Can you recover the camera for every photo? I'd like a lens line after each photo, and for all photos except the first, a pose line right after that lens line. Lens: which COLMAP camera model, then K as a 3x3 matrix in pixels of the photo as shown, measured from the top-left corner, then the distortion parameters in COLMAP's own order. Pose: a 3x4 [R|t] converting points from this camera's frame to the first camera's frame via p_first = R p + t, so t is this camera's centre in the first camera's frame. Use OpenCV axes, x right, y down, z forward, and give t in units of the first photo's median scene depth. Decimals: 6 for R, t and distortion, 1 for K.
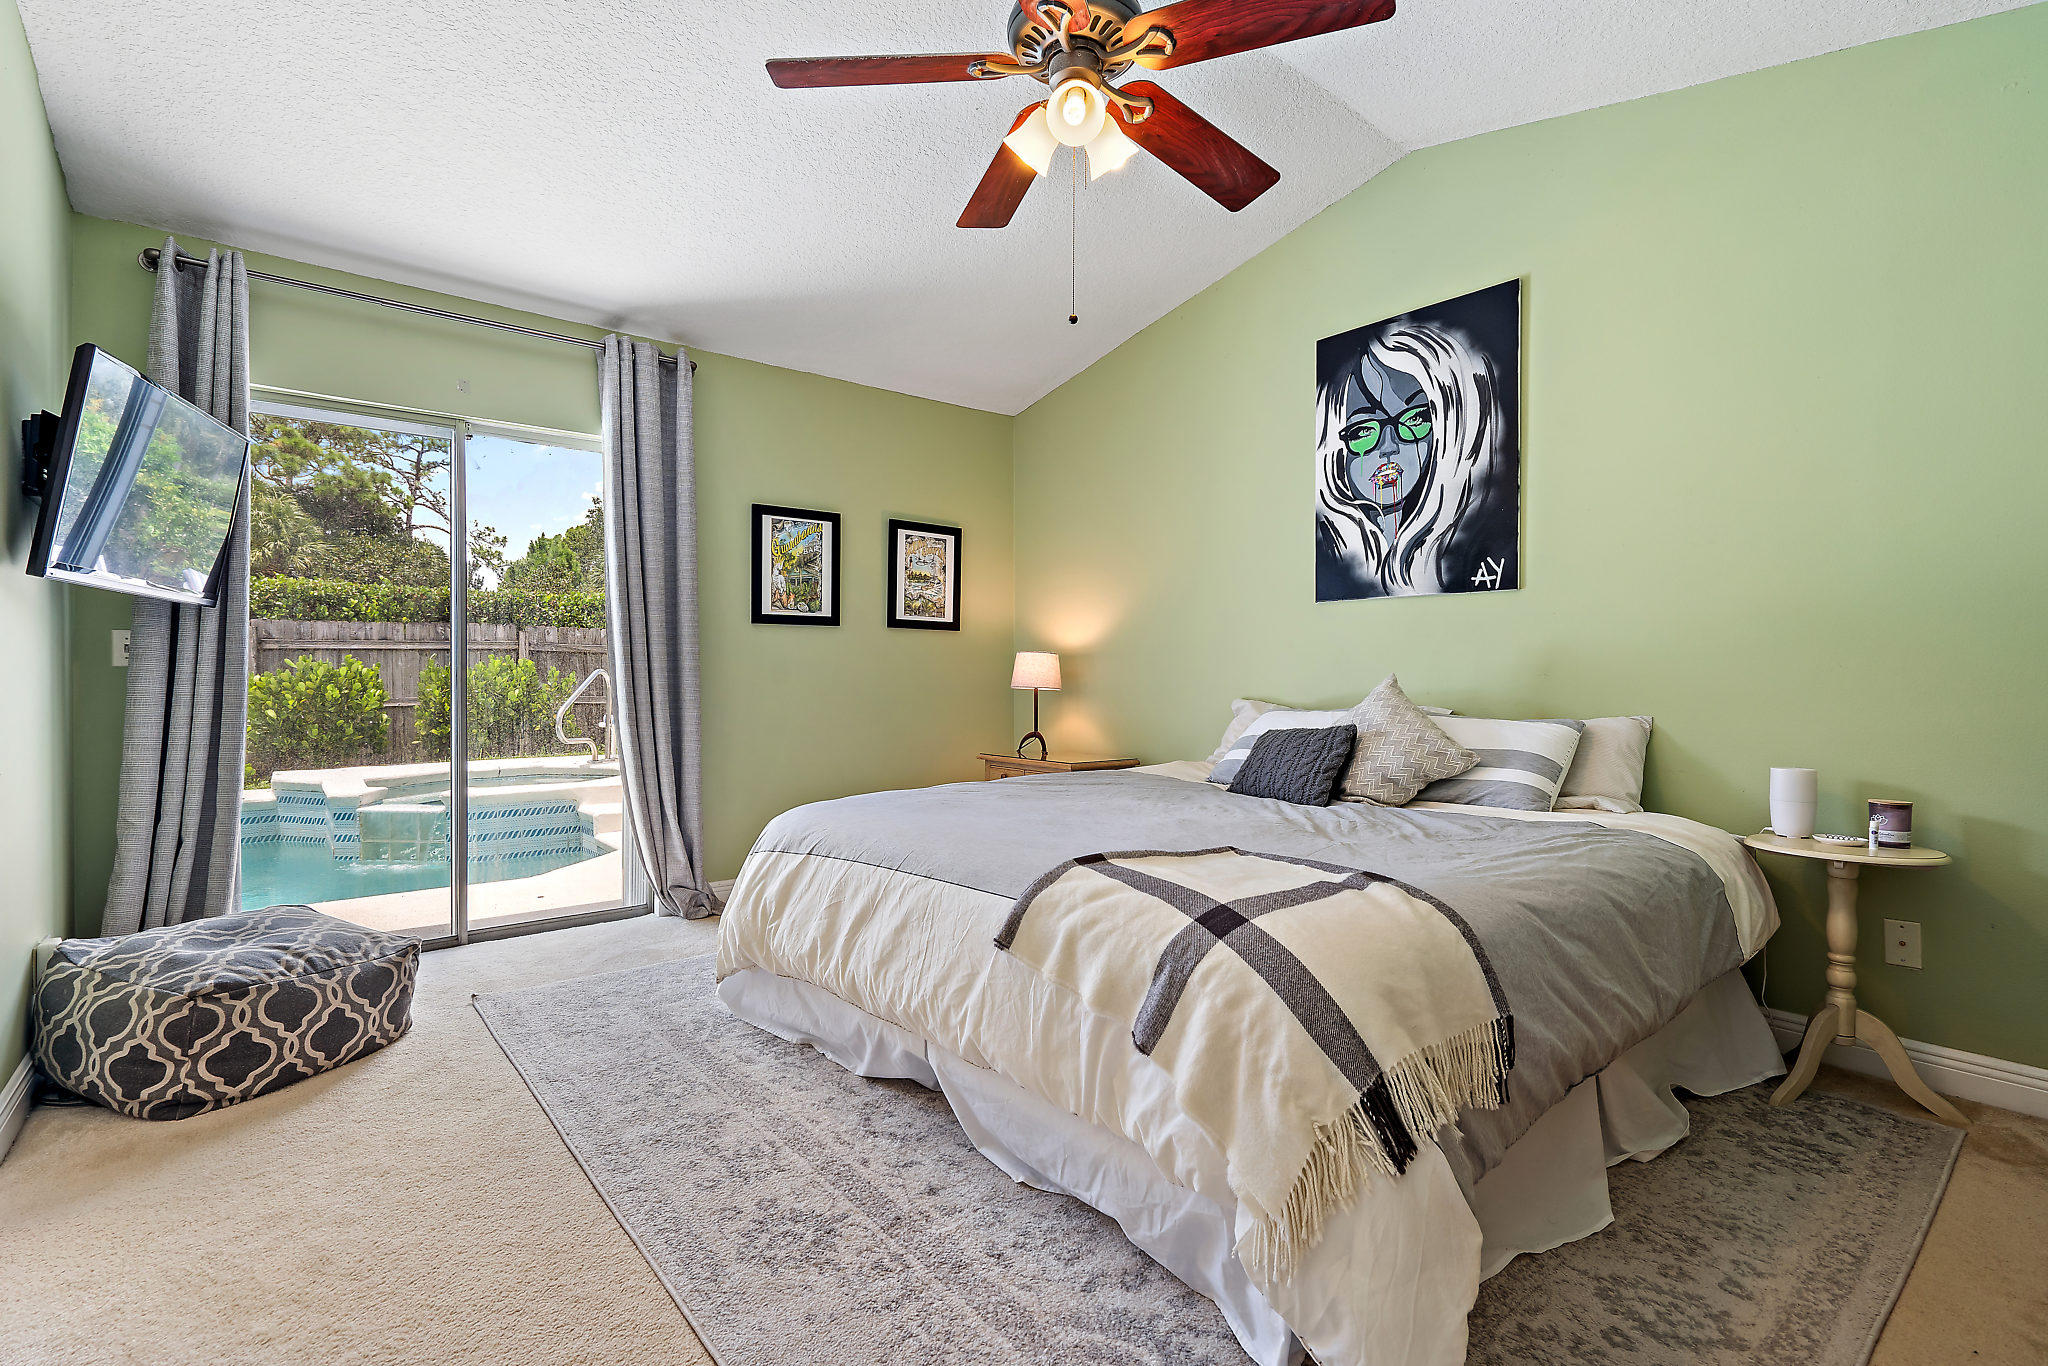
lens RADIAL K [[955.4, 0, 1038.3], [0, 955.4, 681.9], [0, 0, 1]] dist [-0.011063, 0.004438]
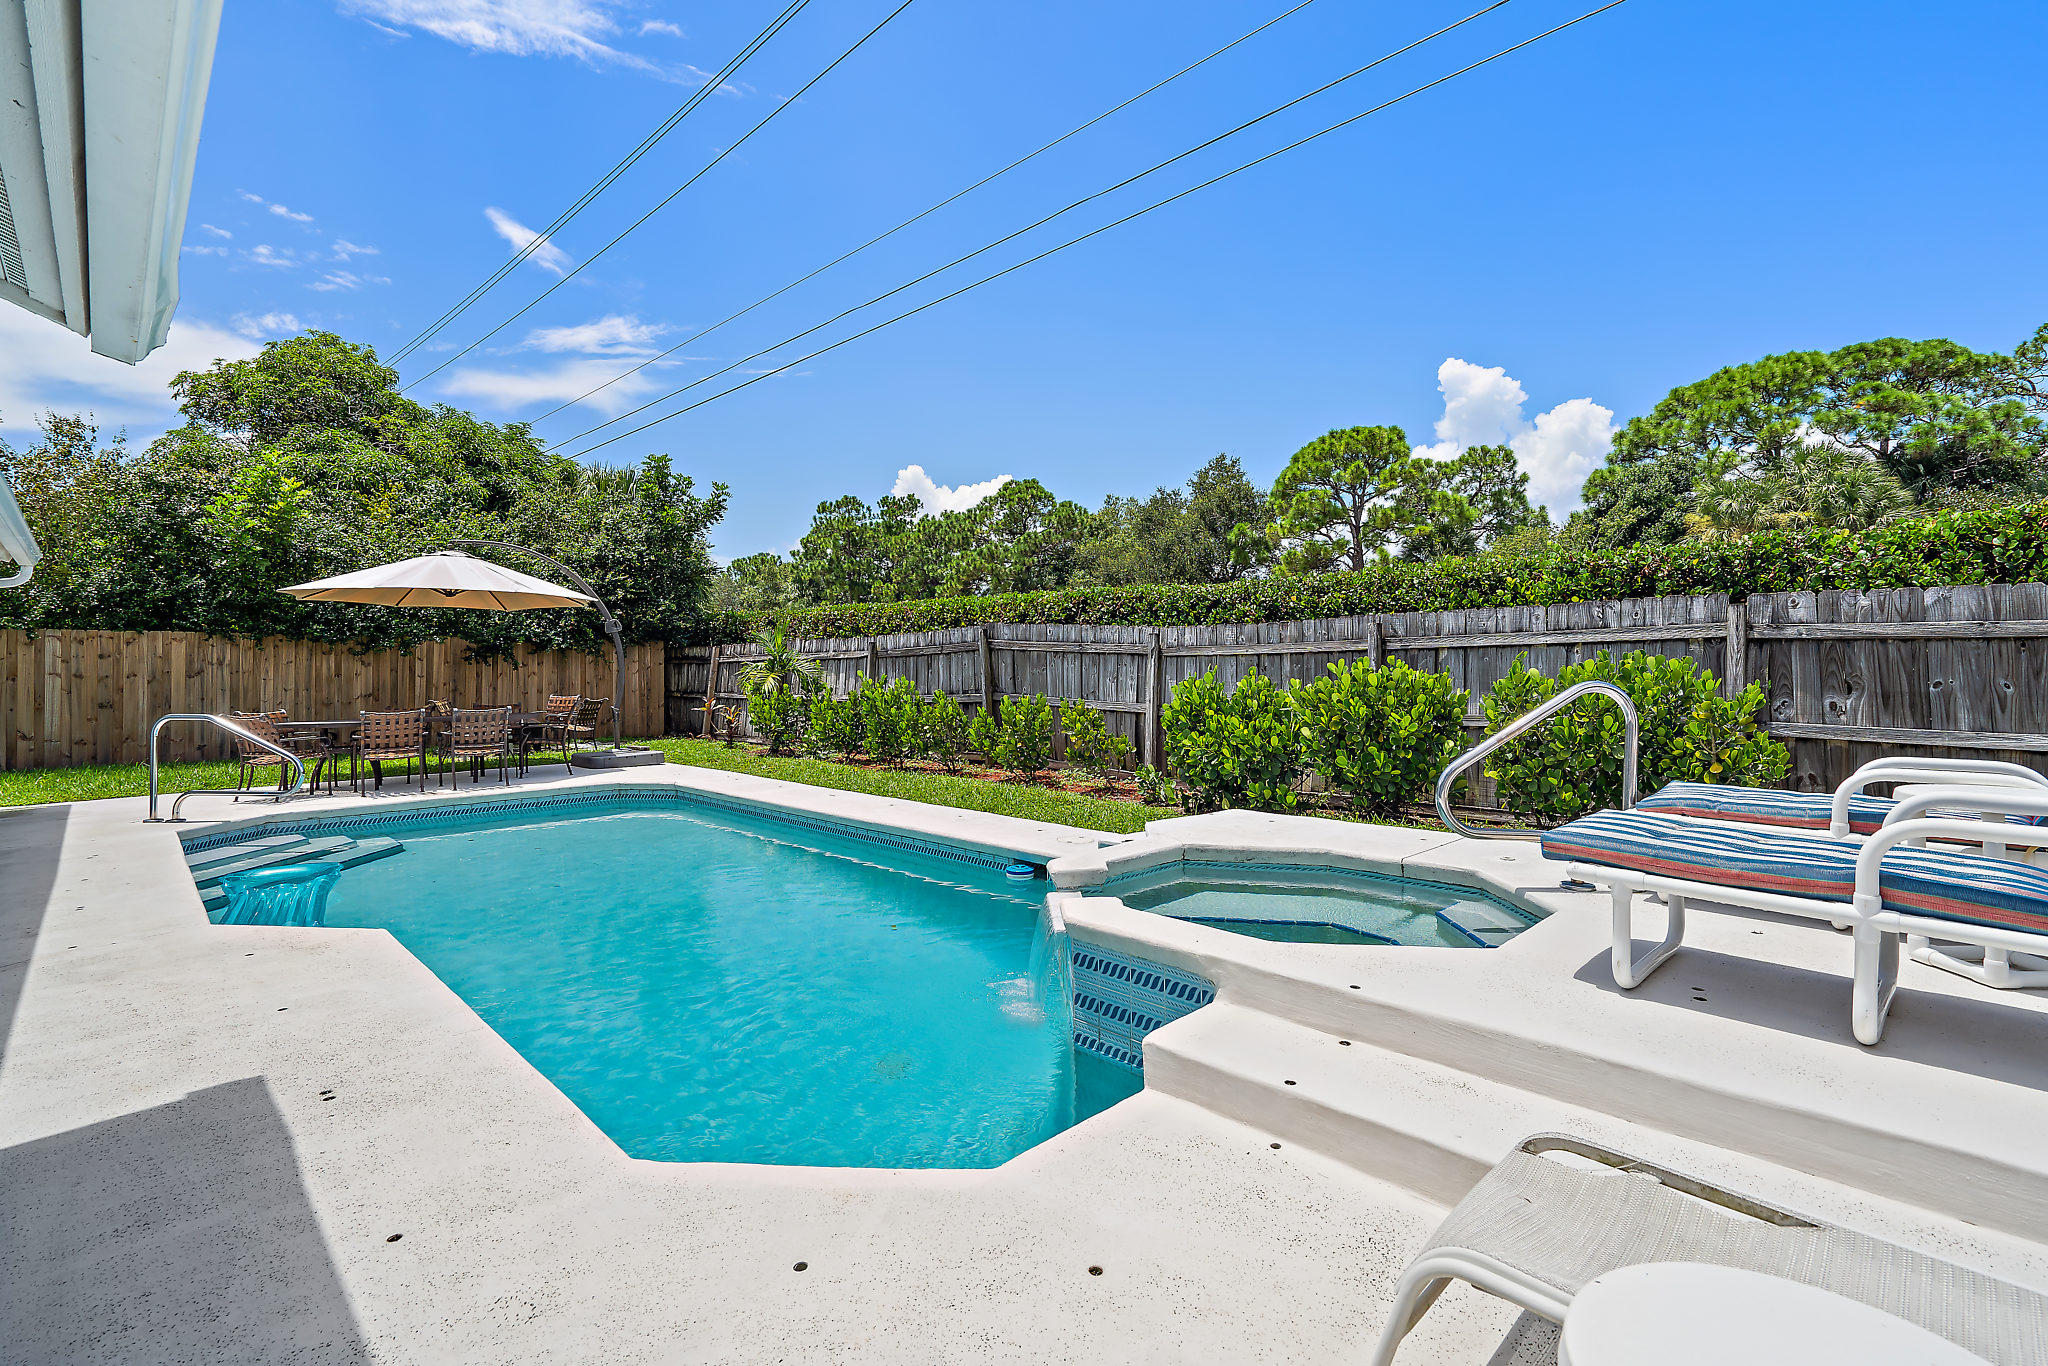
lens RADIAL K [[955.4, 0, 1037.8], [0, 955.4, 669.1], [0, 0, 1]] dist [-0.011063, 0.004438]
pose [[0.101700, -0.002898, -0.994811, -0.027360], [0.000056, 0.999996, -0.002908, -0.013288], [0.994815, 0.000240, 0.101699, 0.527684]]
